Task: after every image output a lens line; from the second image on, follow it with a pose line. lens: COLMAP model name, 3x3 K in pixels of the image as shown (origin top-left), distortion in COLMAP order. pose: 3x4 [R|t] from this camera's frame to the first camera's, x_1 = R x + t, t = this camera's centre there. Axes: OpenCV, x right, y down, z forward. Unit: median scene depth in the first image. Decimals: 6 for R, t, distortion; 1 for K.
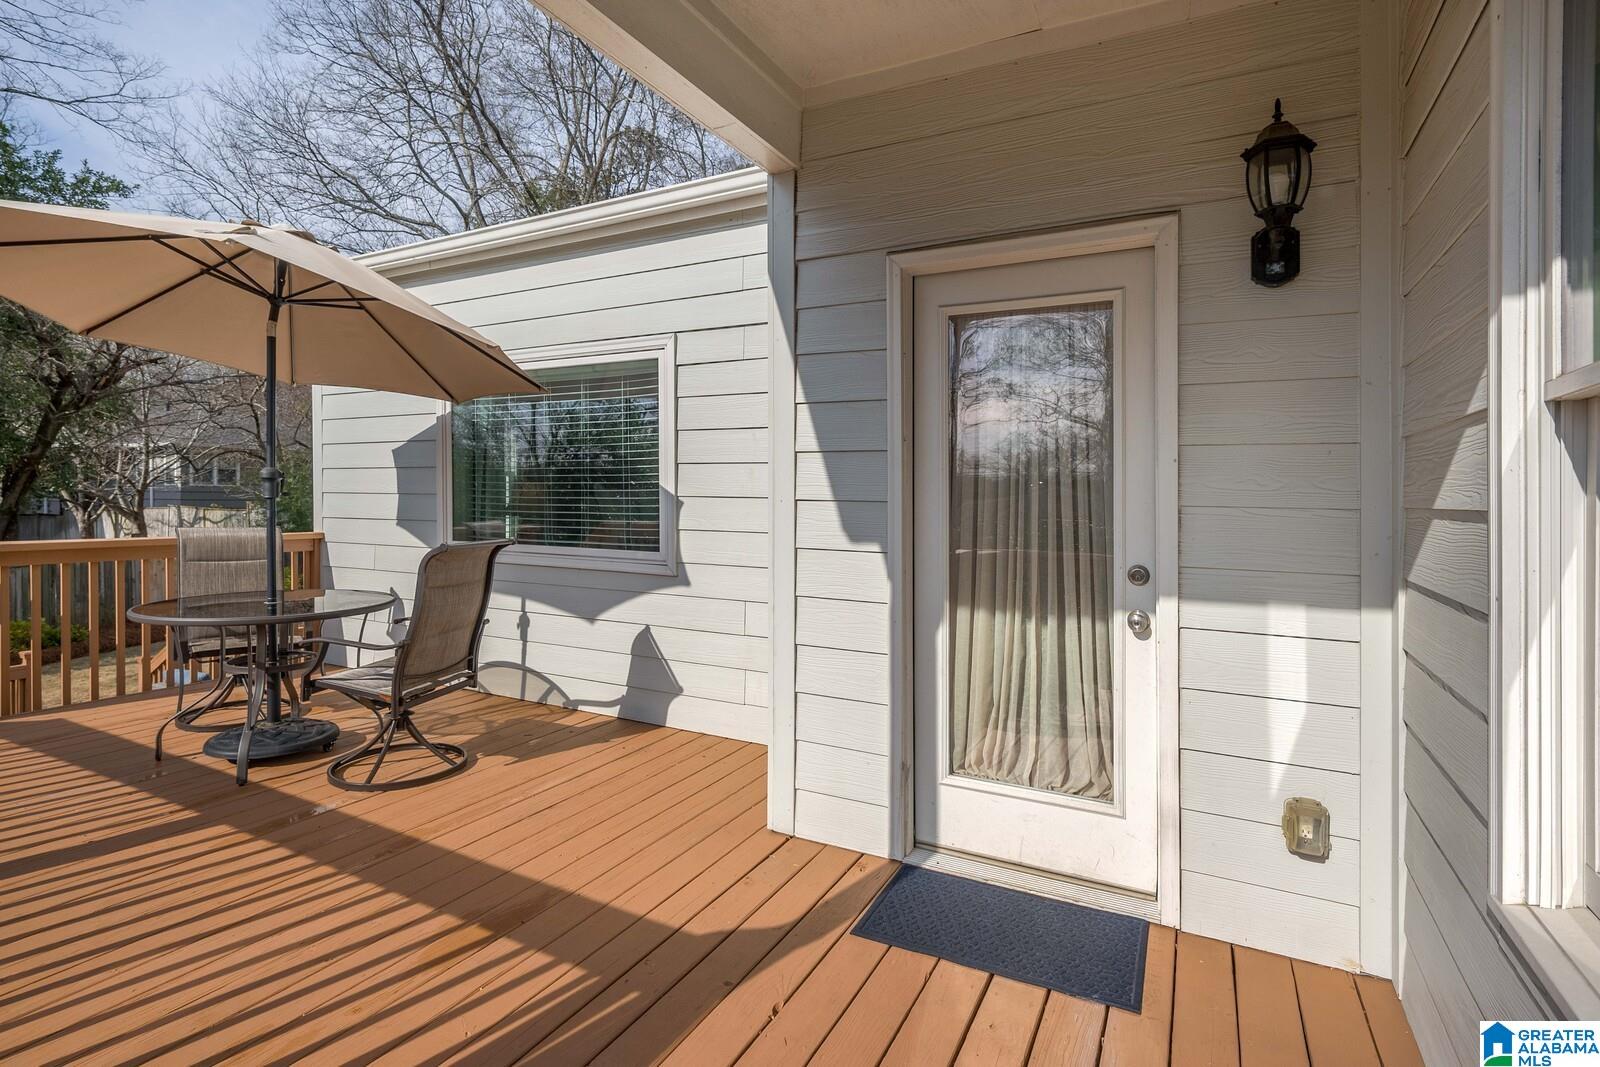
lens RADIAL K [[780.1, 0, 803.1], [0, 780.1, 510.0], [0, 0, 1]] dist [-0.002939, 0.005219]
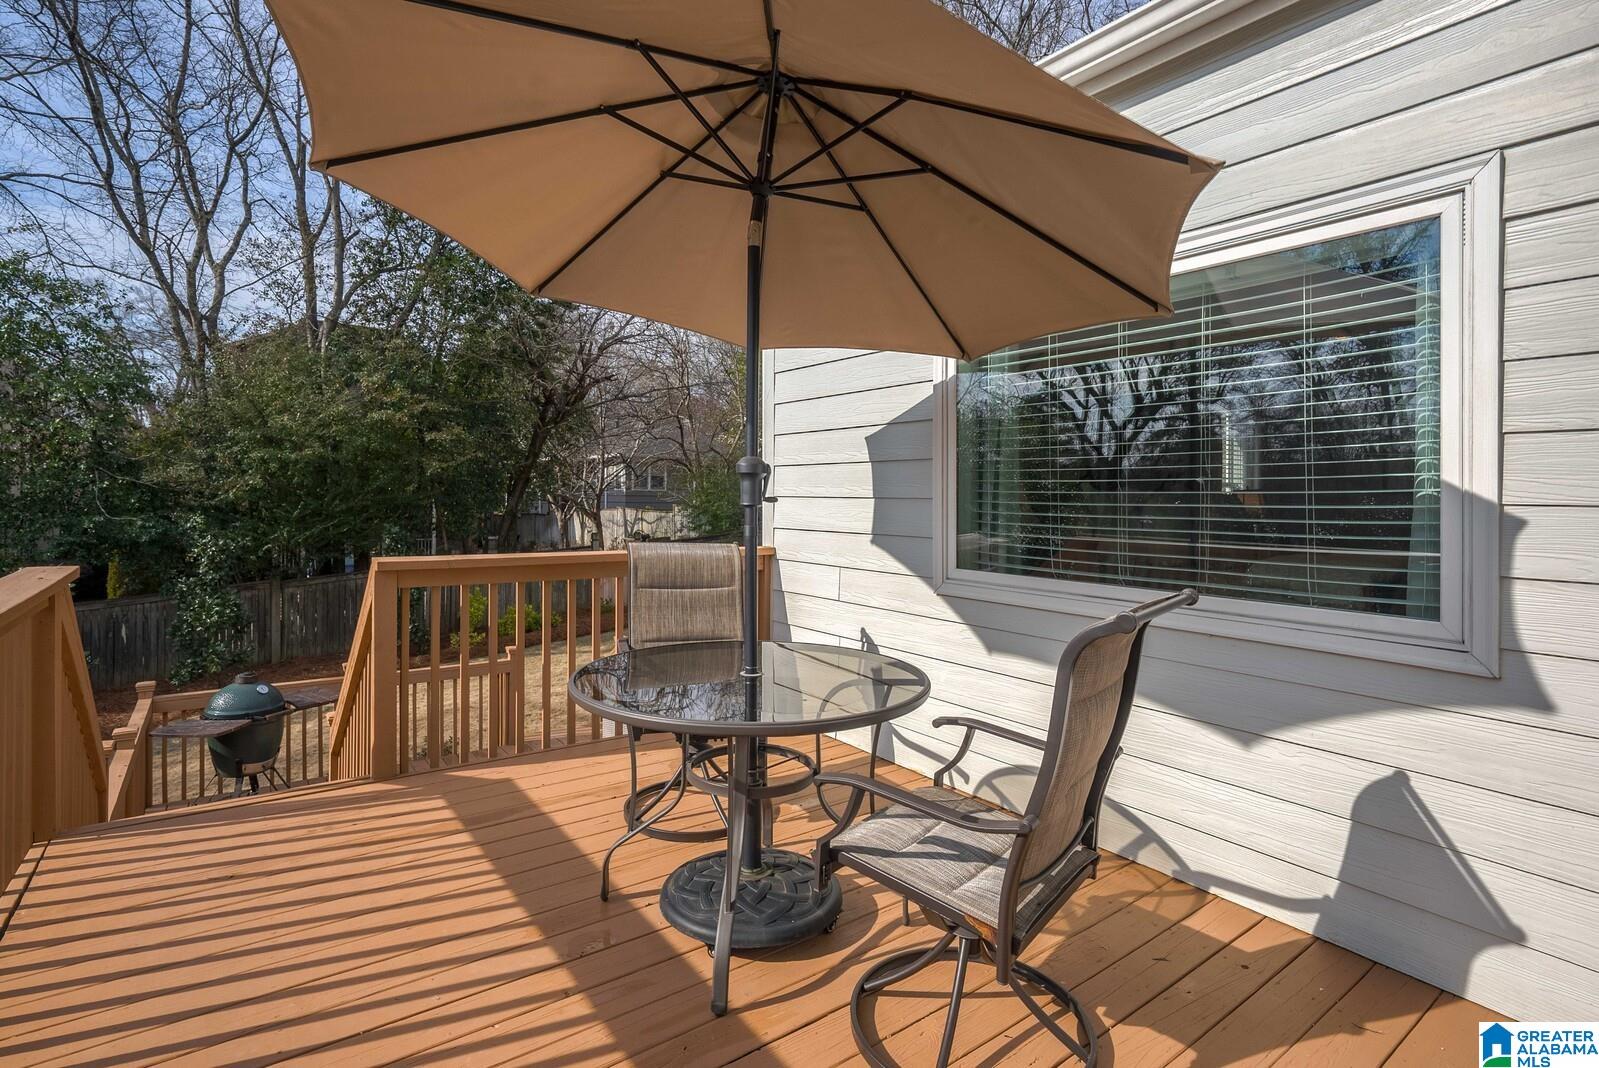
lens RADIAL K [[779.6, 0, 785.4], [0, 779.6, 500.6], [0, 0, 1]] dist [-0.002939, 0.005219]
pose [[0.891861, 0.002160, -0.452304, -0.277888], [-0.009774, 0.999847, -0.014499, -0.007562], [0.452203, 0.017352, 0.891746, 0.337412]]
